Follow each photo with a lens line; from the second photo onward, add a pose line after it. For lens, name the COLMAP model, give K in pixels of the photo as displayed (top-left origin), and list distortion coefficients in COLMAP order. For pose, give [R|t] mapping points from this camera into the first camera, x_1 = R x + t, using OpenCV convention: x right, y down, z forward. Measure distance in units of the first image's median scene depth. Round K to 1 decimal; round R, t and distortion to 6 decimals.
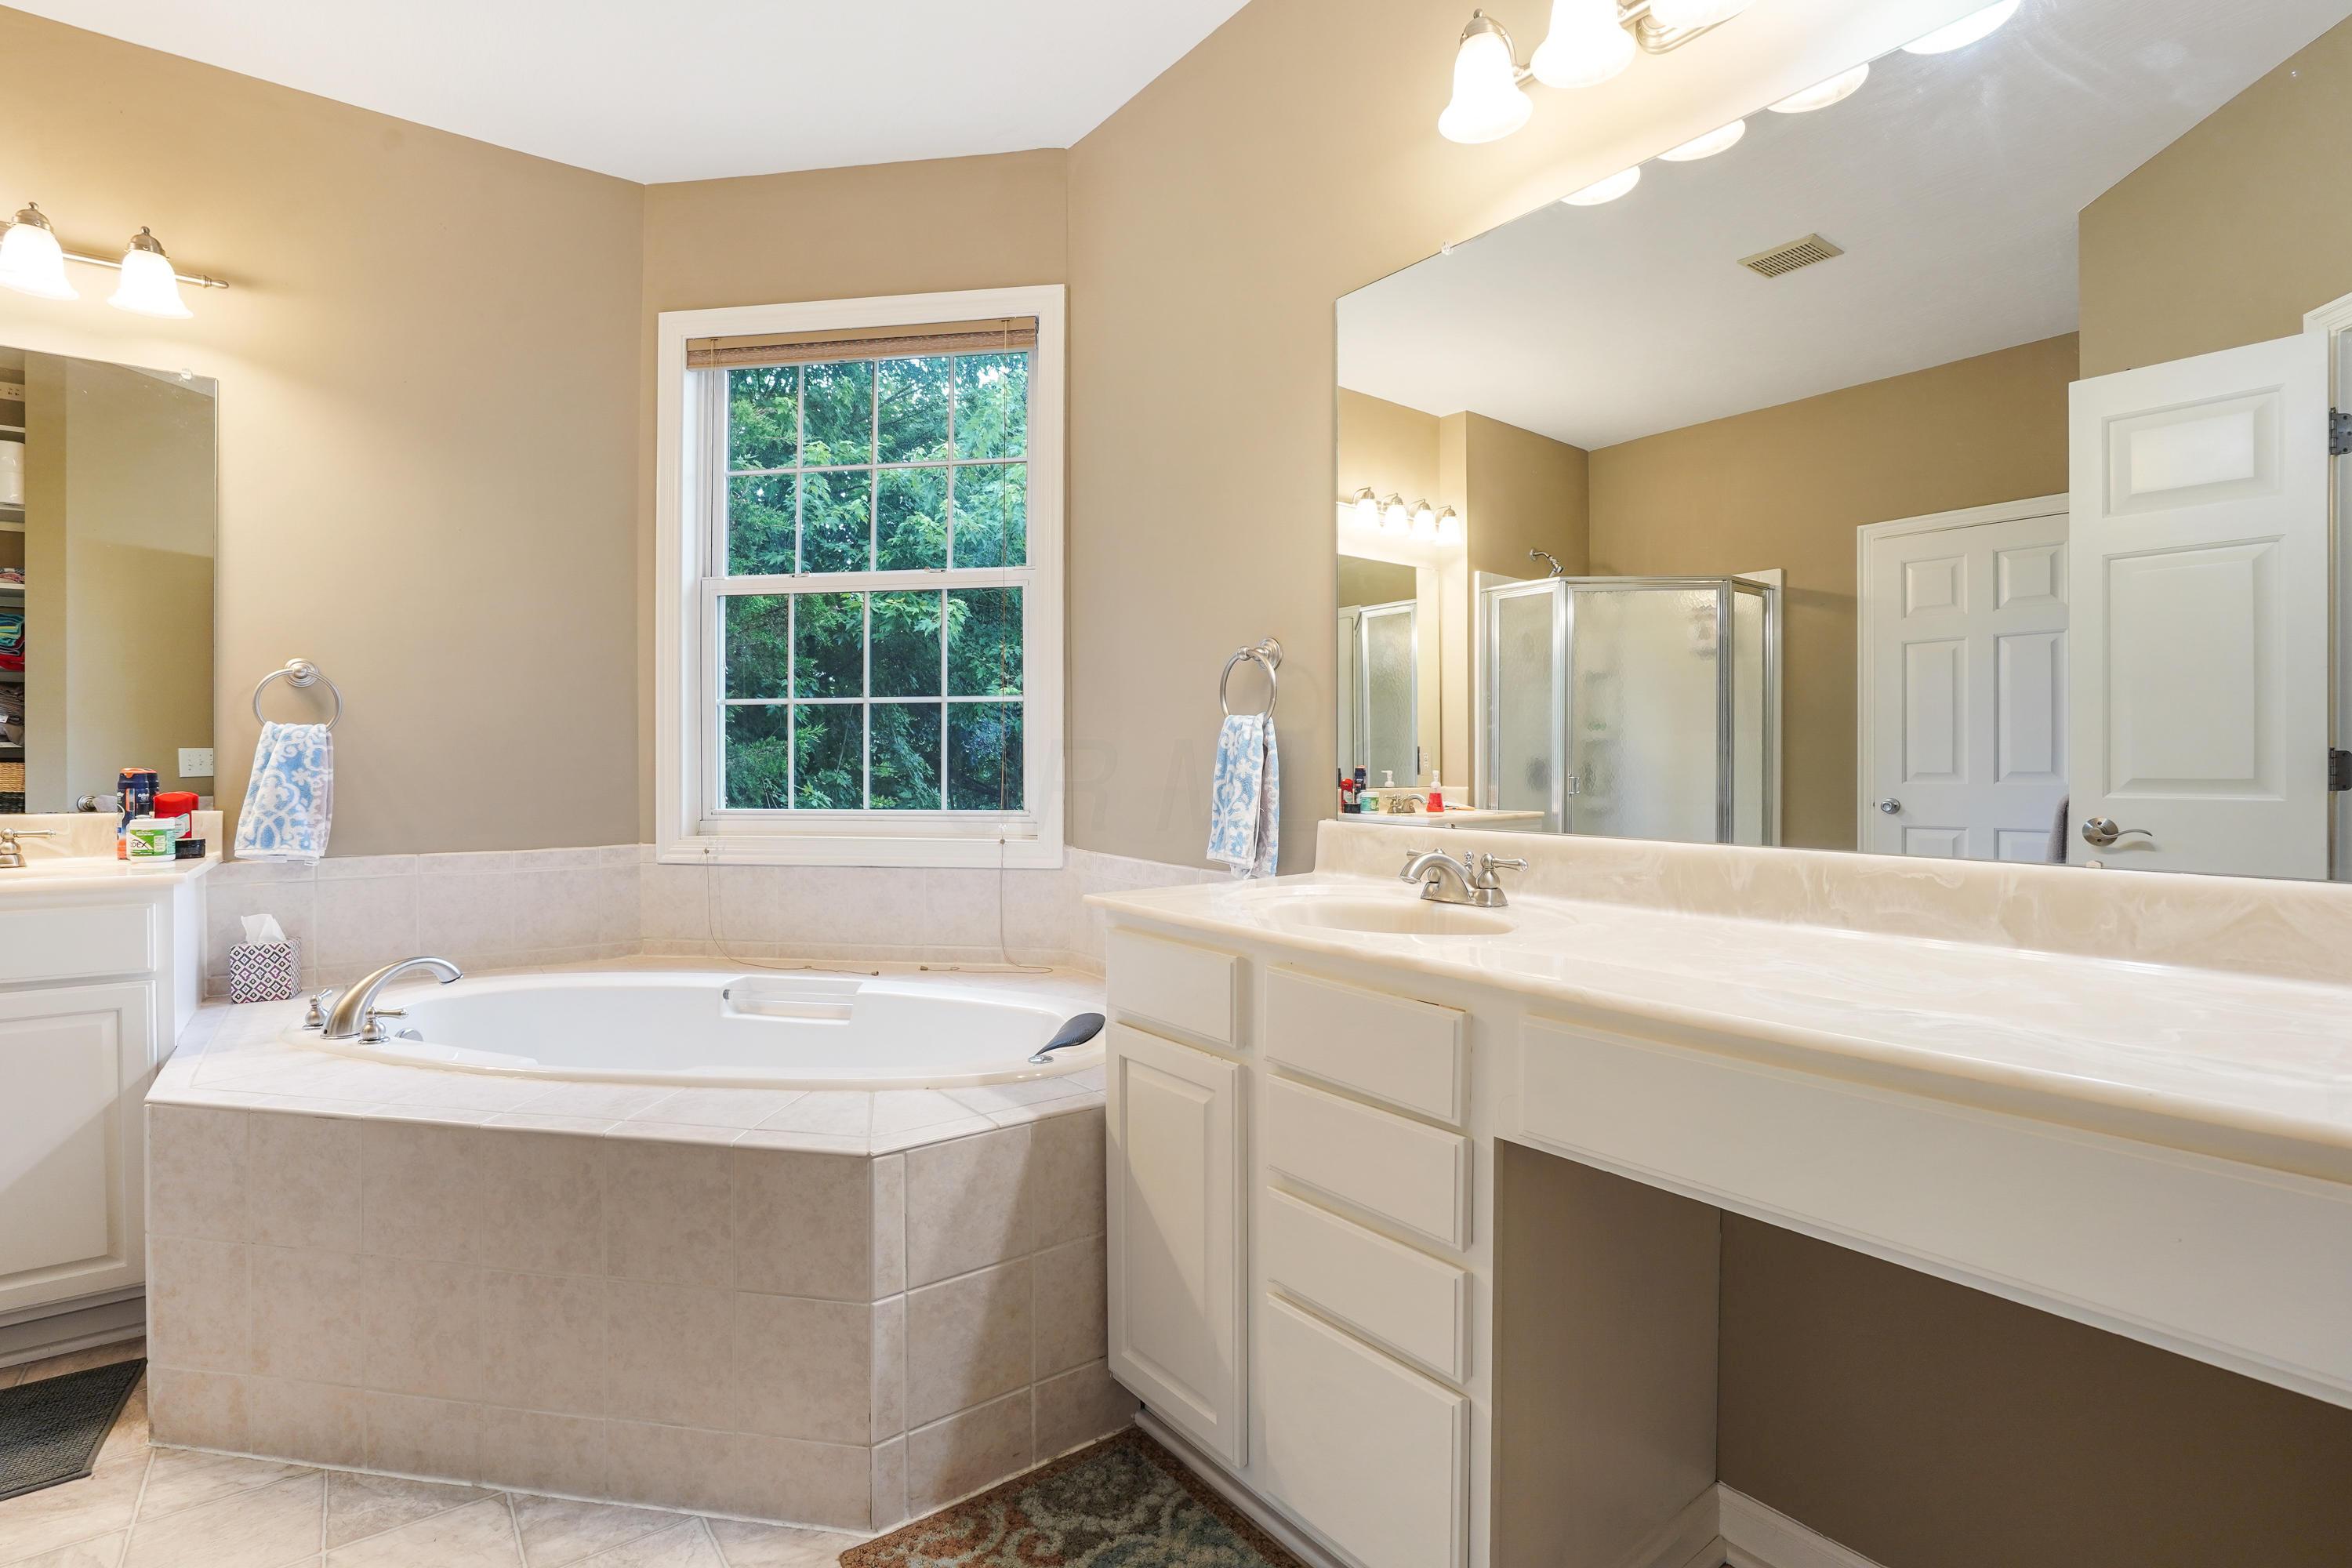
lens RADIAL K [[1112.2, 0, 1172.8], [0, 1112.2, 765.6], [0, 0, 1]] dist [-0.044626, 0.016537]
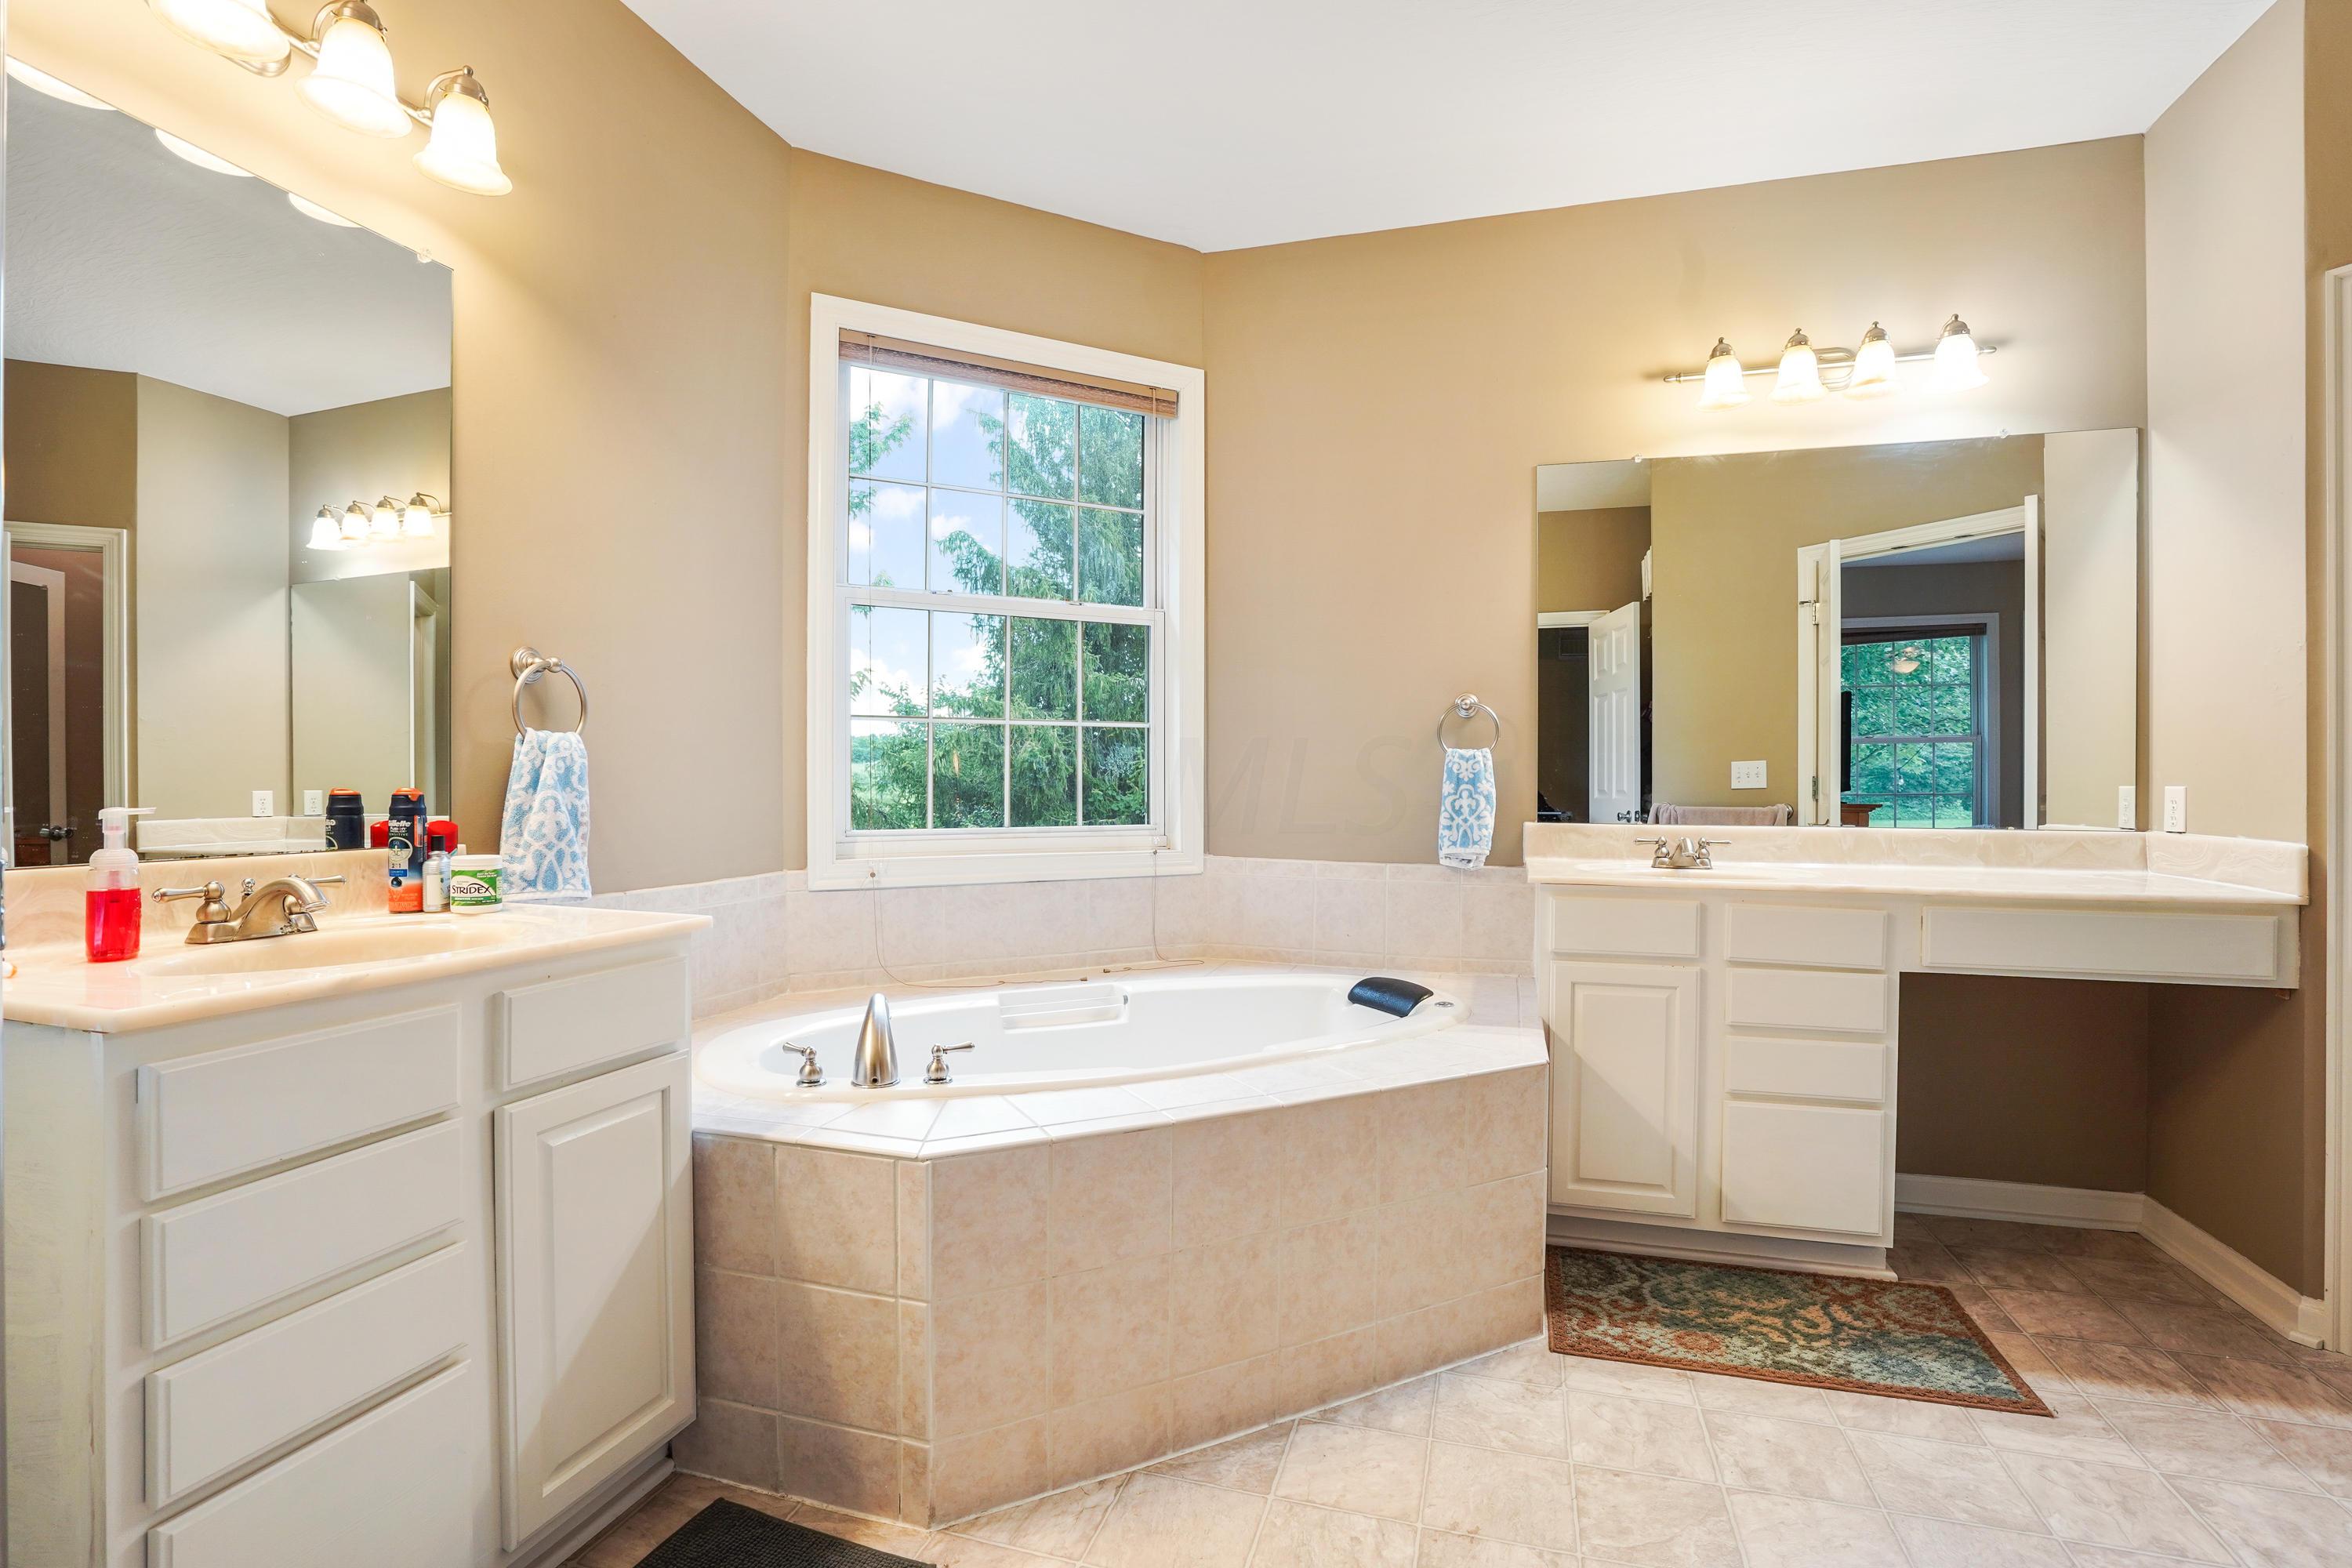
lens RADIAL K [[1106.1, 0, 1176.0], [0, 1106.1, 784.0], [0, 0, 1]] dist [-0.059156, 0.027490]
pose [[0.803985, 0.000657, 0.594650, -1.133003], [-0.001137, 0.999999, 0.000432, -0.001536], [-0.594649, -0.001024, 0.803985, 0.122789]]
